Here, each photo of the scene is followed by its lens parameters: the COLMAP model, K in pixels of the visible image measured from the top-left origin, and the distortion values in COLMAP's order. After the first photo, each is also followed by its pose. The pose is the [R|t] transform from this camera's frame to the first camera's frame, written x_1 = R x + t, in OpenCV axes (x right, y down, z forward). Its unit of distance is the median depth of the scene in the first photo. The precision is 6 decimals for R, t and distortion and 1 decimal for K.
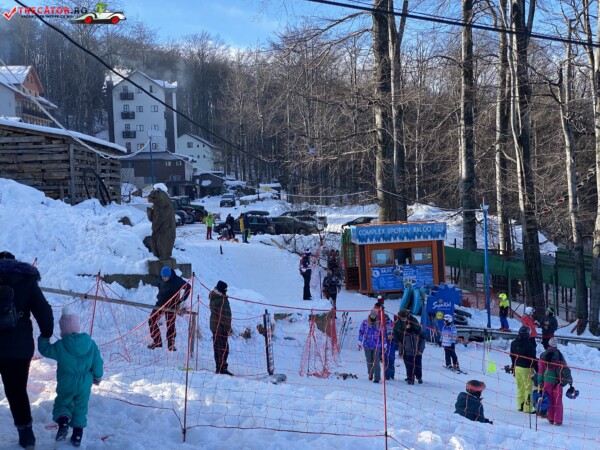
lens RADIAL K [[880.9, 0, 300.4], [0, 880.9, 223.2], [0, 0, 1]] dist [0.049165, 0.000000]
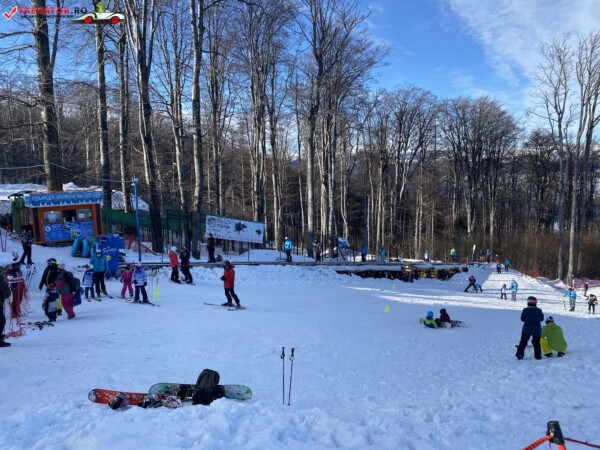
lens RADIAL K [[449.5, 0, 300.6], [0, 449.5, 219.0], [0, 0, 1]] dist [0.033338, -0.031997]
pose [[0.807612, -0.040168, 0.588345, -0.008285], [0.010477, 0.998497, 0.053790, 0.008251], [-0.589622, -0.037277, 0.806819, 0.207281]]
